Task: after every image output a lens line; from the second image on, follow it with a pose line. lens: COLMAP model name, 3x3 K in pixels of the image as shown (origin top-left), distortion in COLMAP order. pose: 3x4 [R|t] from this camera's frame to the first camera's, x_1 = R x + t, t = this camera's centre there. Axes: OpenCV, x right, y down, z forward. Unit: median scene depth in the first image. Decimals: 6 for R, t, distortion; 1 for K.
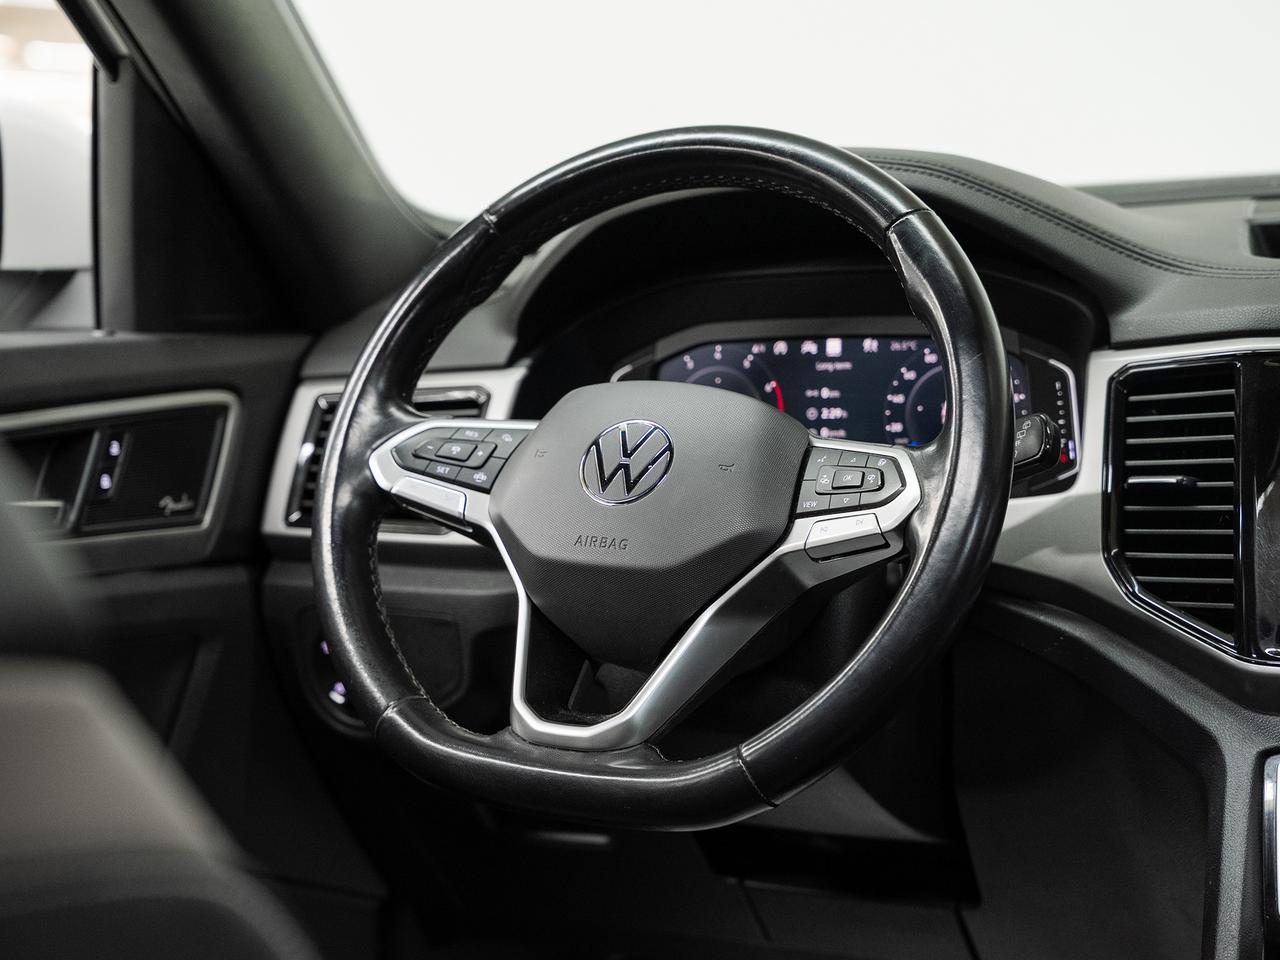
lens RADIAL K [[2150.8, 0, 640.0], [0, 2150.8, 480.0], [0, 0, 1]] dist [0.002579, 0.032476]
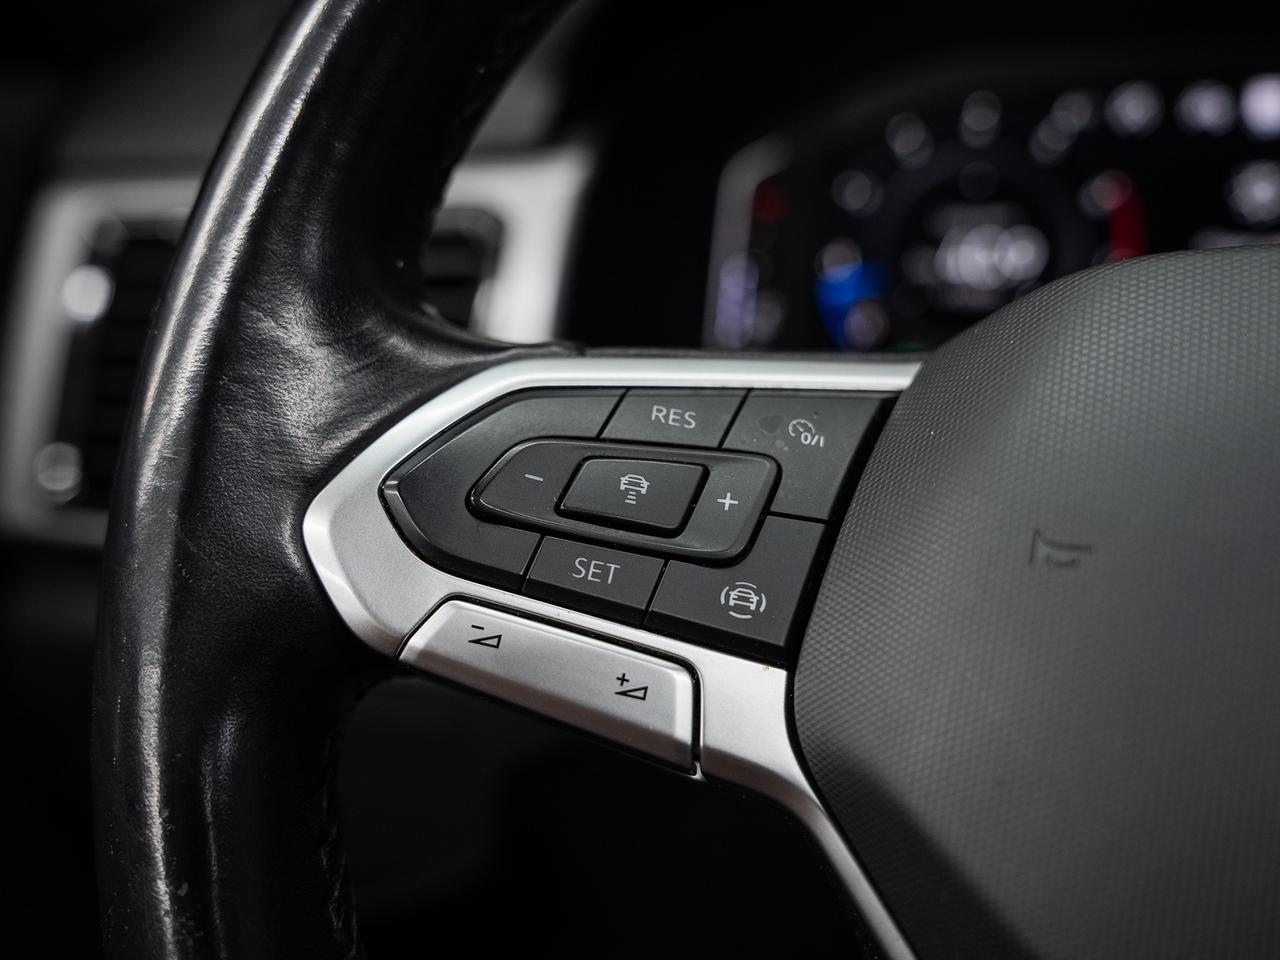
lens RADIAL K [[1167.8, 0, 640.0], [0, 1167.8, 480.0], [0, 0, 1]] dist [0.075554, 0.002648]
pose [[0.978886, -0.047077, 0.198914, -0.114062], [-0.000797, 0.972232, 0.234016, -0.049469], [-0.204408, -0.229233, 0.951667, 0.860211]]
